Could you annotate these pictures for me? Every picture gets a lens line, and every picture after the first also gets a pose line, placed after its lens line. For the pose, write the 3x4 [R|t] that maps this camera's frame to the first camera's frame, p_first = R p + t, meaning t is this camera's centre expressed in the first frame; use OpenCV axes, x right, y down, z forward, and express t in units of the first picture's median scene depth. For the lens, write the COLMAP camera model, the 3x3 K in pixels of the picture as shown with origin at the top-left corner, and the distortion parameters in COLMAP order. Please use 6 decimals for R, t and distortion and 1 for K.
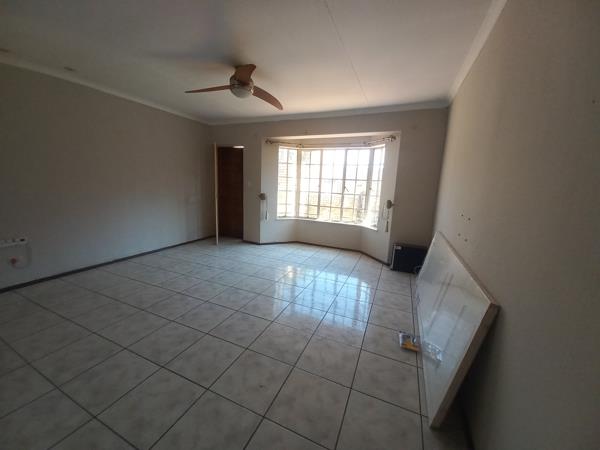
lens RADIAL K [[235.0, 0, 300.0], [0, 235.0, 225.0], [0, 0, 1]] dist [-0.030285, -0.000002]
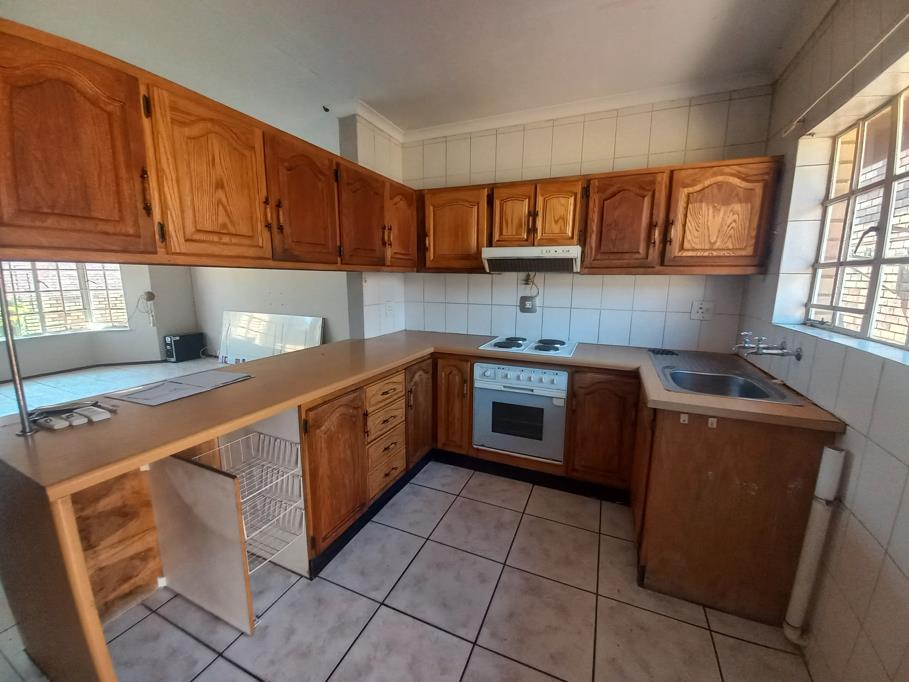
lens RADIAL K [[406.9, 0, 454.5], [0, 406.9, 341.0], [0, 0, 1]] dist [0.022784, -0.000098]
pose [[0.039119, -0.214926, 0.975847, -1.036847], [0.174446, 0.963065, 0.205118, -0.036978], [-0.983889, 0.162209, 0.075168, -0.242368]]
